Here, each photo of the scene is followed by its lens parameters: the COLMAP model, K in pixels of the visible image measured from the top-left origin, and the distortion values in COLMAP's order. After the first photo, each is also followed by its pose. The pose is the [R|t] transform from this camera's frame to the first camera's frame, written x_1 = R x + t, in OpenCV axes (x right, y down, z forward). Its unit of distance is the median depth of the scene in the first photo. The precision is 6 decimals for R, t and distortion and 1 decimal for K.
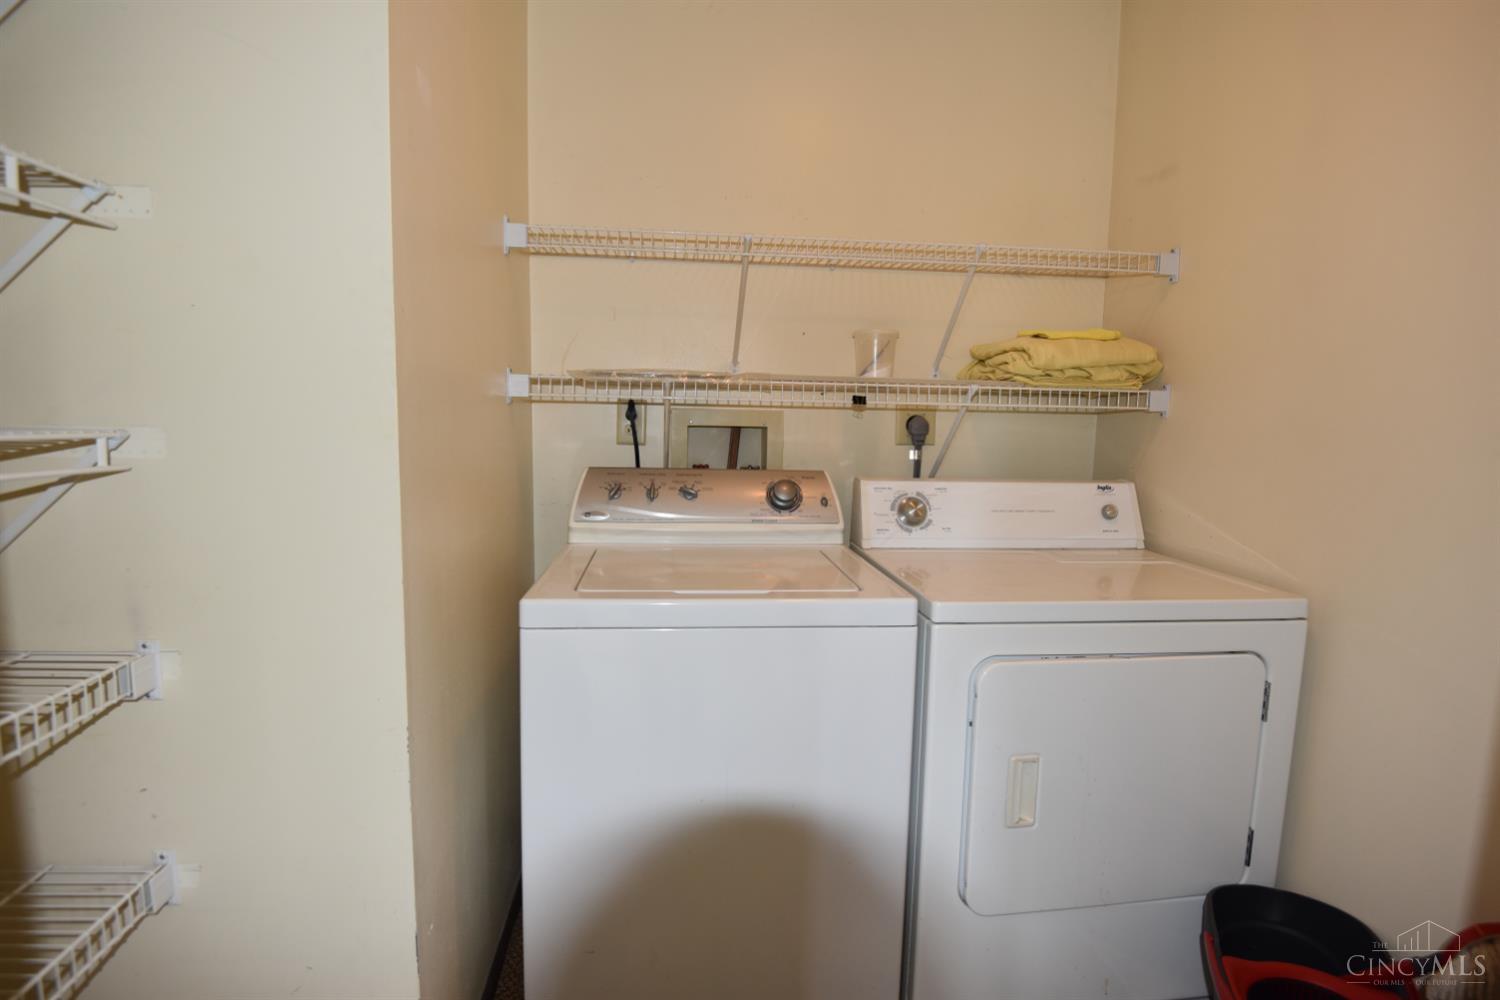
lens RADIAL K [[770.4, 0, 750.0], [0, 770.4, 500.0], [0, 0, 1]] dist [-0.001892, -0.000217]
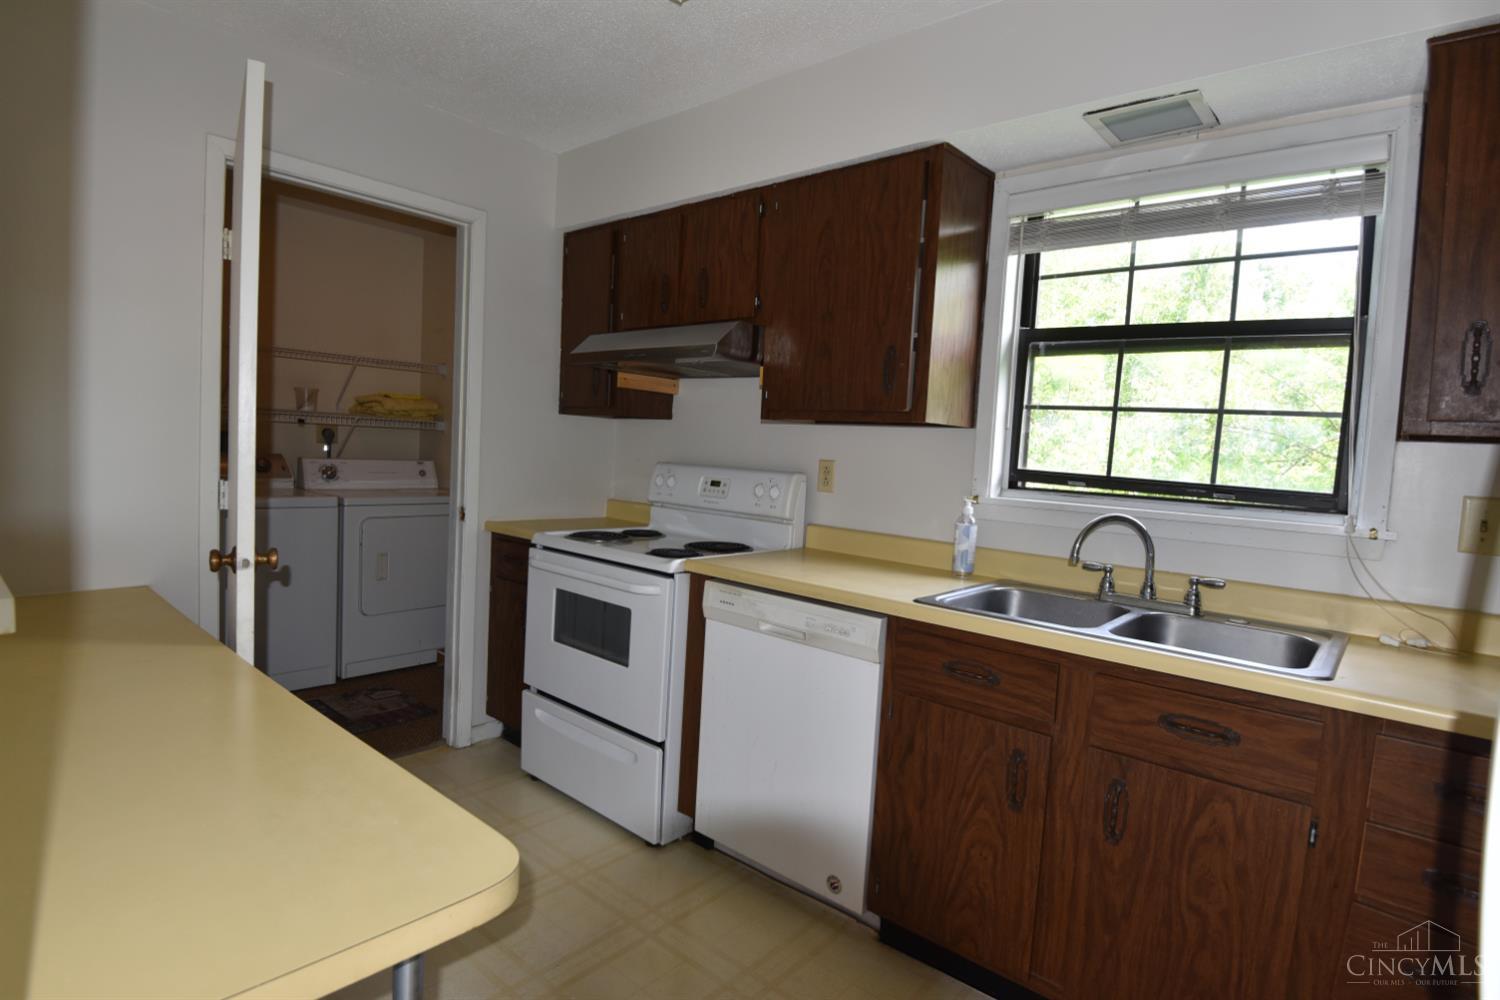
lens RADIAL K [[770.4, 0, 750.0], [0, 770.4, 500.0], [0, 0, 1]] dist [-0.001892, -0.000217]
pose [[0.732053, -0.029244, 0.680620, -0.395823], [0.039781, 0.999208, 0.000146, 0.136743], [-0.680086, 0.026968, 0.732637, -1.378315]]
